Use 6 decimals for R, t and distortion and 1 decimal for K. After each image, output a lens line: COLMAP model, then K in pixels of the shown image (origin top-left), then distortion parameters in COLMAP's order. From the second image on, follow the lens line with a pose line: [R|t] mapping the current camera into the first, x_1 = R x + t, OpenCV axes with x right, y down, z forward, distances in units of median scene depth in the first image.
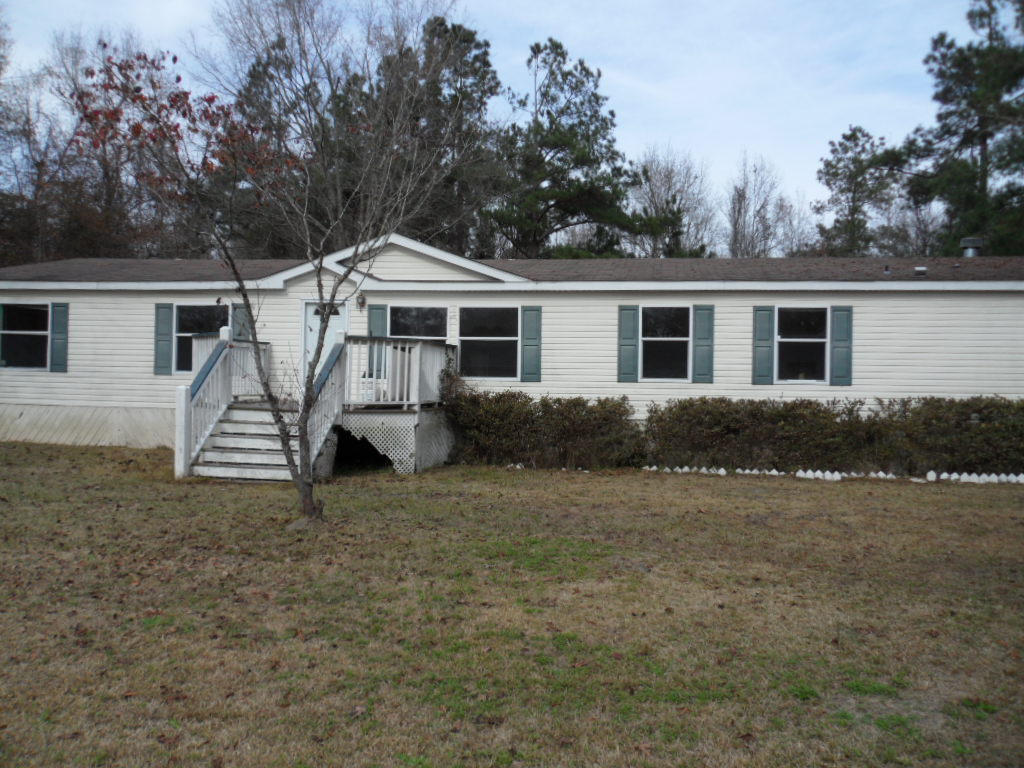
lens RADIAL K [[965.9, 0, 512.0], [0, 965.9, 384.0], [0, 0, 1]] dist [0.008530, 0.001889]
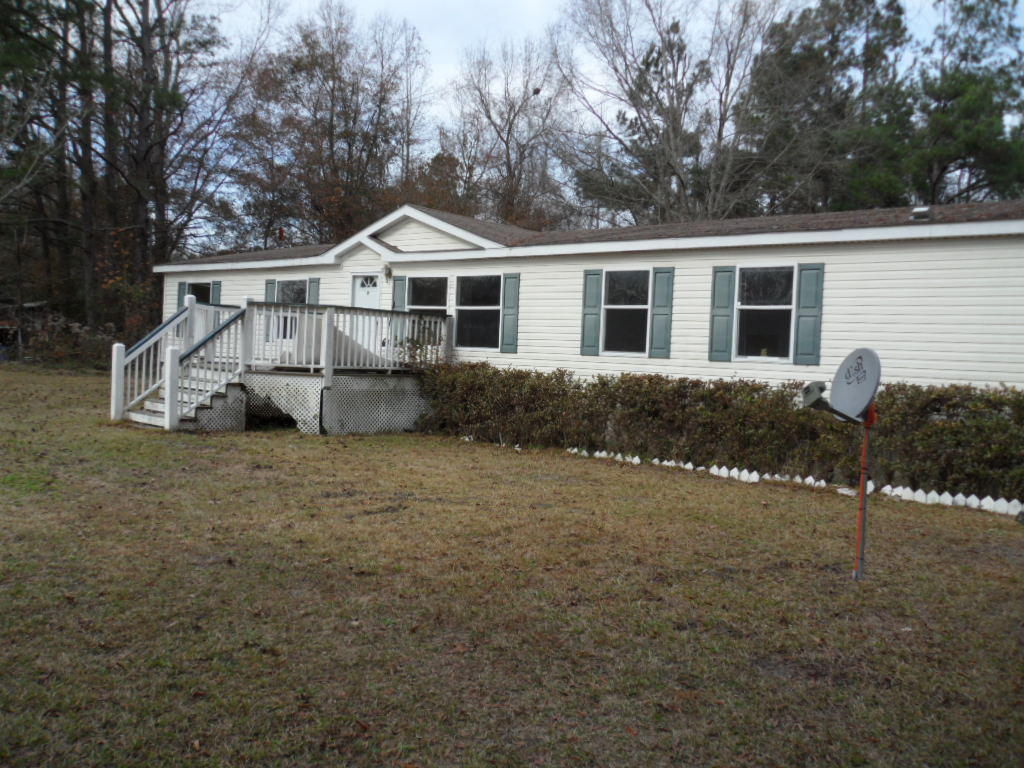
lens RADIAL K [[964.7, 0, 512.0], [0, 964.7, 384.0], [0, 0, 1]] dist [-0.016846, 0.011262]
pose [[0.832539, 0.039605, -0.552548, 0.562890], [-0.032591, 0.999215, 0.022514, 0.006952], [0.553006, -0.000736, 0.833177, 0.213913]]
